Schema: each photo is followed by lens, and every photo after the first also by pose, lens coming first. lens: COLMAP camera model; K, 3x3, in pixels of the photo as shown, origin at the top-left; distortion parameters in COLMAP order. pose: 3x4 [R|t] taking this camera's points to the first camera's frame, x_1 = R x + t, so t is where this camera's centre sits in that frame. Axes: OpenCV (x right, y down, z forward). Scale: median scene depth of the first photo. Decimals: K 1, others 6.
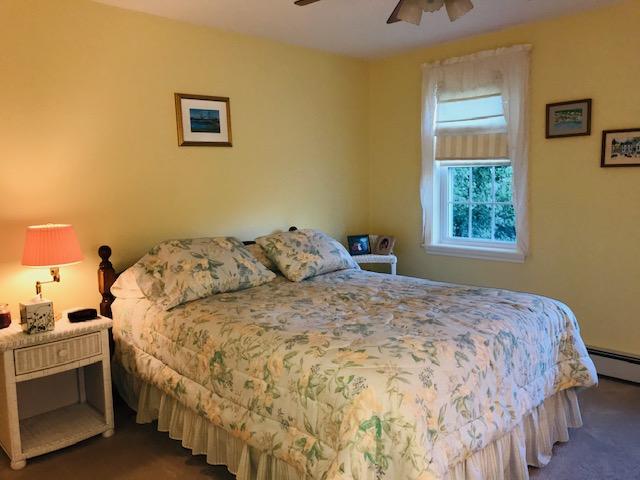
lens RADIAL K [[513.9, 0, 320.0], [0, 513.9, 240.0], [0, 0, 1]] dist [-0.007904, -0.001641]
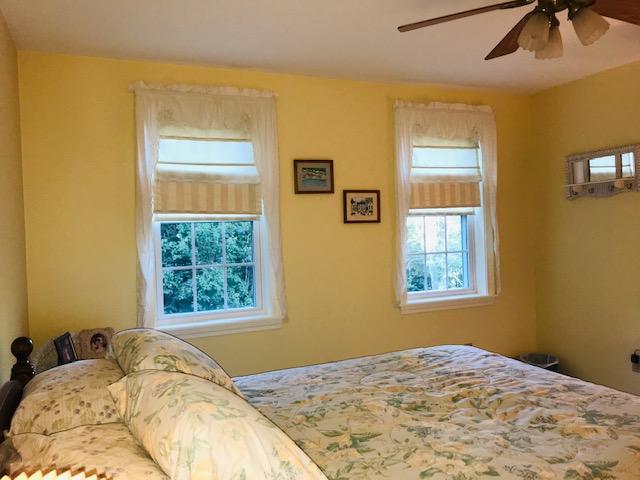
lens RADIAL K [[513.9, 0, 320.0], [0, 513.9, 240.0], [0, 0, 1]] dist [-0.007904, -0.001641]
pose [[0.328260, -0.020530, 0.944364, -0.495712], [0.131237, 0.991059, -0.024073, -0.085936], [-0.935426, 0.131838, 0.328019, 0.684063]]
